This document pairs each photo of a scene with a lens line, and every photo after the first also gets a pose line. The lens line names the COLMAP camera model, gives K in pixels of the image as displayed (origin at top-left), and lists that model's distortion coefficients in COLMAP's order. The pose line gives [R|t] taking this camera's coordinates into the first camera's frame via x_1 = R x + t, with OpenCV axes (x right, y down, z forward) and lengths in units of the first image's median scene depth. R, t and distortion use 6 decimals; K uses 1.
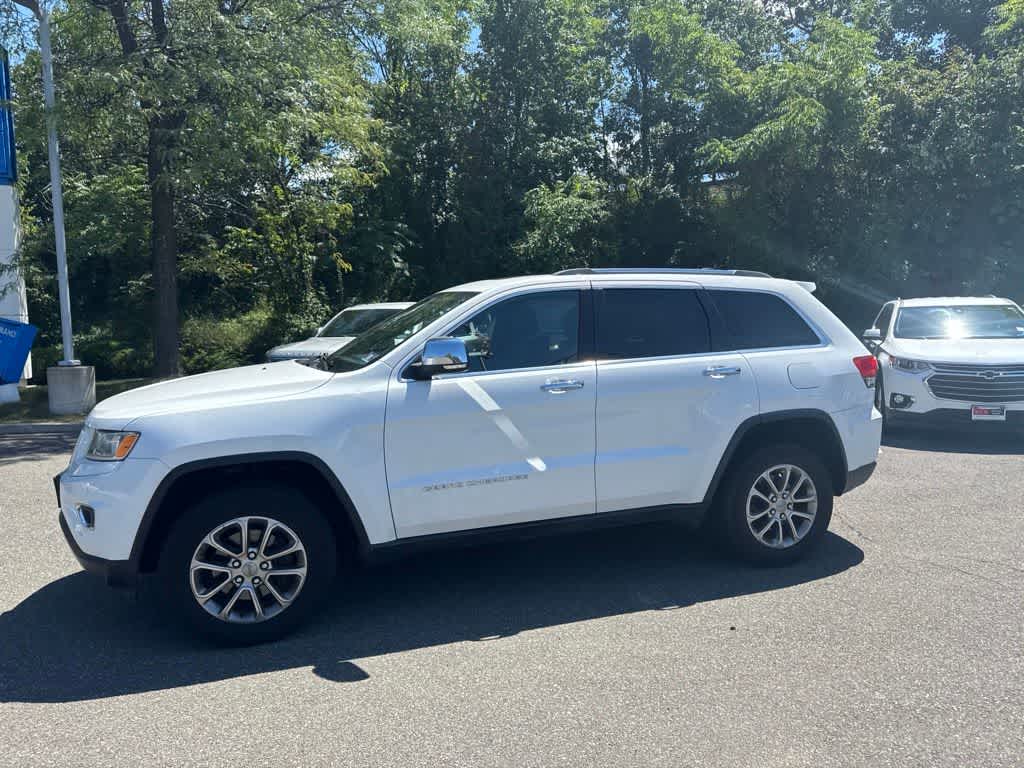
lens RADIAL K [[712.5, 0, 514.1], [0, 712.5, 372.5], [0, 0, 1]] dist [0.080798, -0.116274]
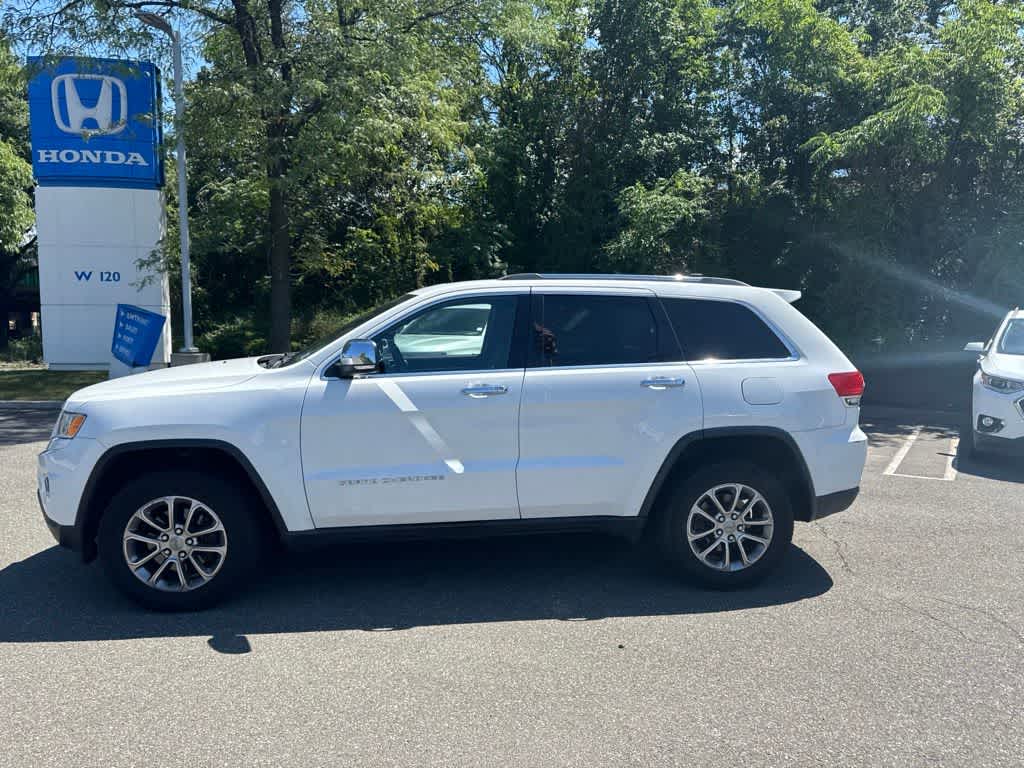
lens RADIAL K [[711.1, 0, 509.8], [0, 711.1, 384.5], [0, 0, 1]] dist [0.054281, -0.068613]
pose [[0.978994, 0.042900, -0.199326, 0.273521], [-0.039139, 0.998974, 0.022775, -0.012710], [0.200099, -0.014495, 0.979668, 0.021168]]
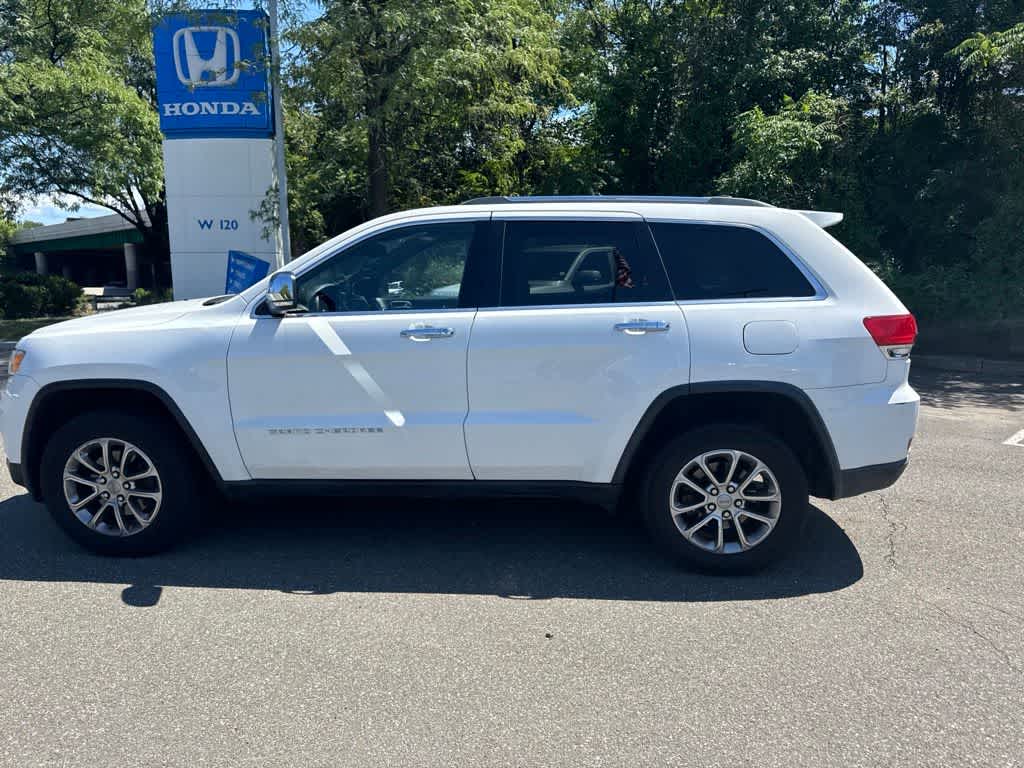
lens RADIAL K [[711.1, 0, 509.8], [0, 711.1, 384.5], [0, 0, 1]] dist [0.054281, -0.068613]
pose [[0.922162, 0.081570, -0.378105, 0.450288], [-0.046060, 0.993713, 0.102043, -0.011117], [0.384052, -0.076685, 0.920122, 0.204150]]
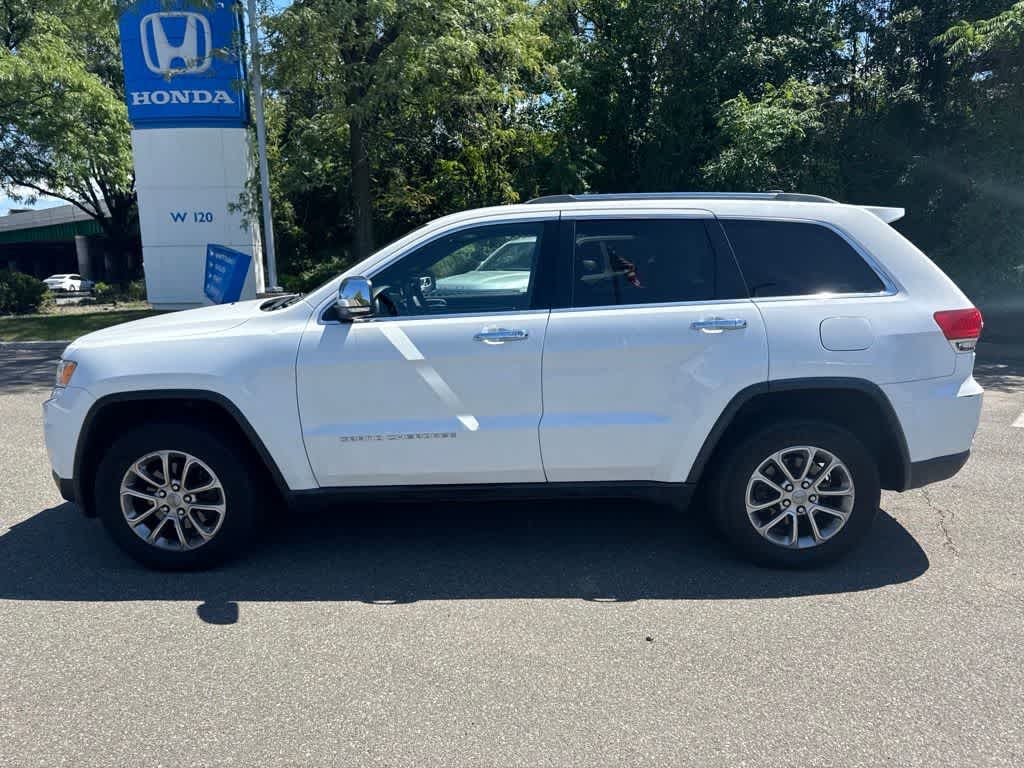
lens RADIAL K [[714.5, 0, 512.0], [0, 714.5, 384.0], [0, 0, 1]] dist [0.039772, -0.049383]
pose [[0.941587, 0.066376, -0.330163, 0.334164], [-0.029159, 0.992771, 0.116428, -0.021654], [0.335504, -0.100000, 0.936716, 0.168918]]
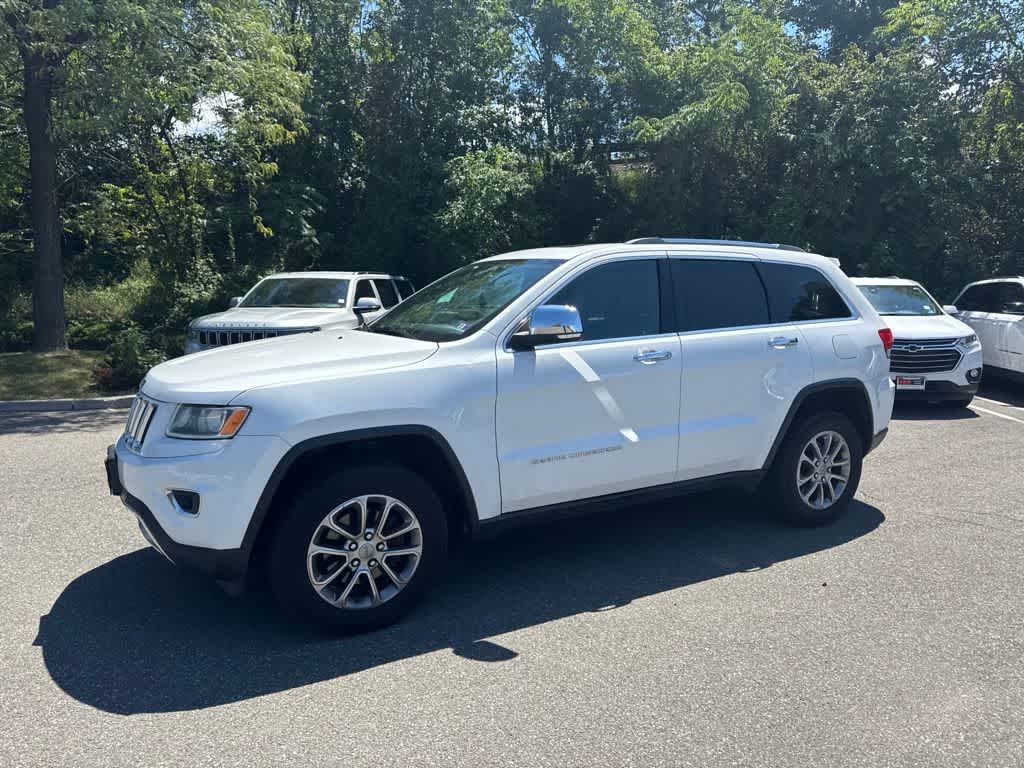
lens RADIAL K [[707.2, 0, 516.0], [0, 707.2, 386.6], [0, 0, 1]] dist [0.114966, -0.203455]
pose [[0.983225, -0.008001, 0.182220, -0.272725], [-0.001905, 0.998532, 0.054123, 0.006706], [-0.182386, -0.053562, 0.981767, 0.050937]]
